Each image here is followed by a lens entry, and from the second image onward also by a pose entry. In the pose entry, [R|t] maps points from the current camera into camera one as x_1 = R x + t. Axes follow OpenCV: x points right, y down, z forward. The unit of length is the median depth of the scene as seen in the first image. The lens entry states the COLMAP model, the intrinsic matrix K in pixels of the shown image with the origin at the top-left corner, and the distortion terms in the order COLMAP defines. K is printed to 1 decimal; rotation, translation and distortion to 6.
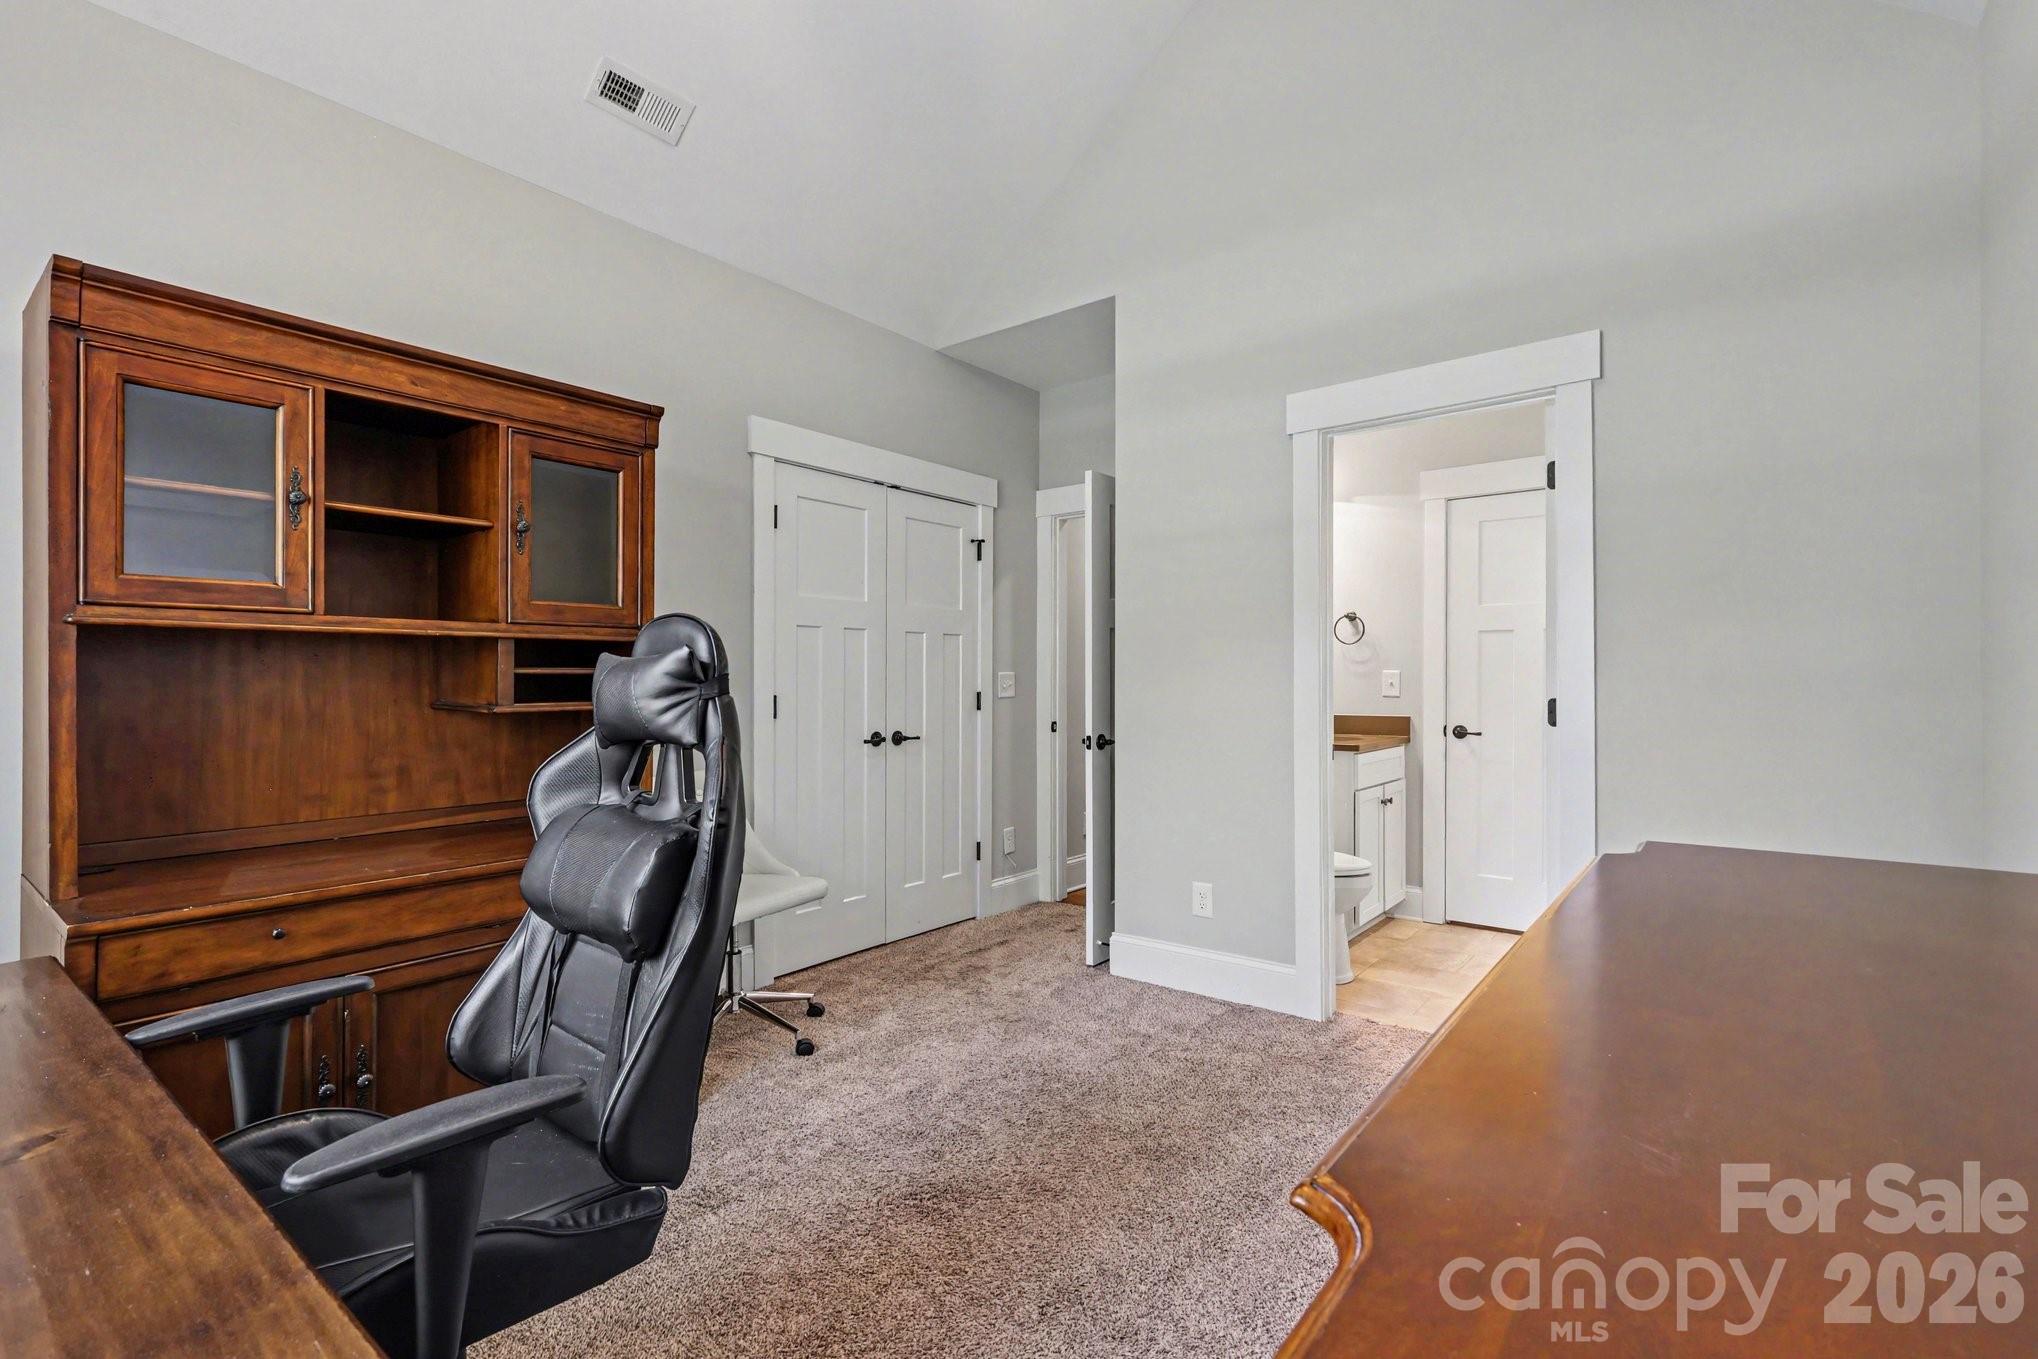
lens RADIAL K [[891.7, 0, 1019.1], [0, 891.7, 687.5], [0, 0, 1]] dist [0.004598, -0.000277]
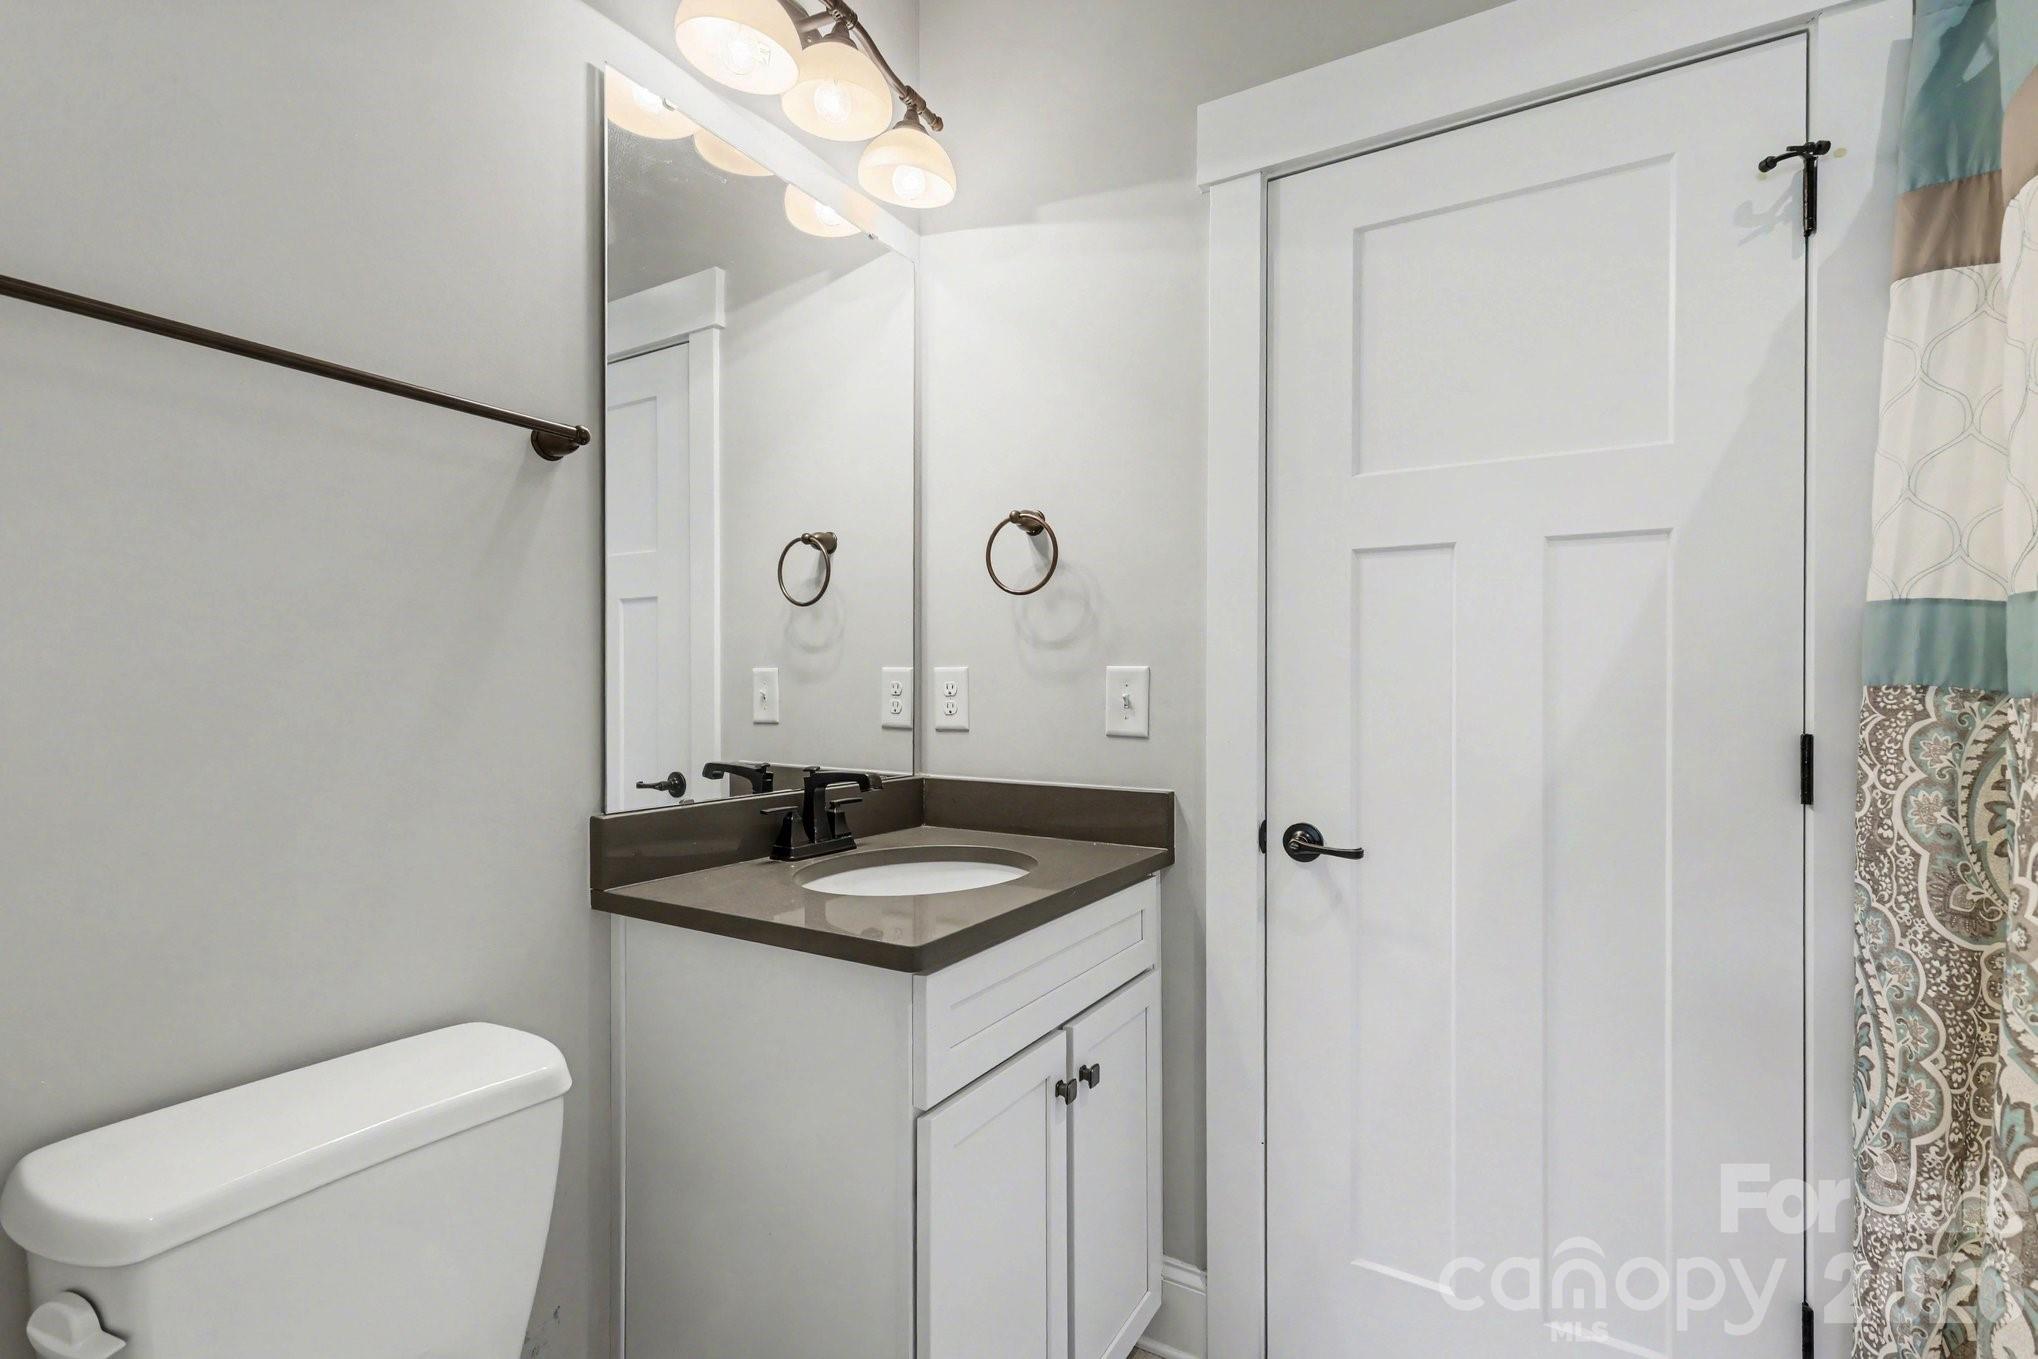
lens RADIAL K [[891.7, 0, 1023.5], [0, 891.7, 678.4], [0, 0, 1]] dist [0.004598, -0.000277]
pose [[0.991876, 0.001232, 0.127204, 0.334240], [-0.000475, 0.999982, -0.005977, -0.011755], [-0.127209, 0.005868, 0.991859, 0.654212]]
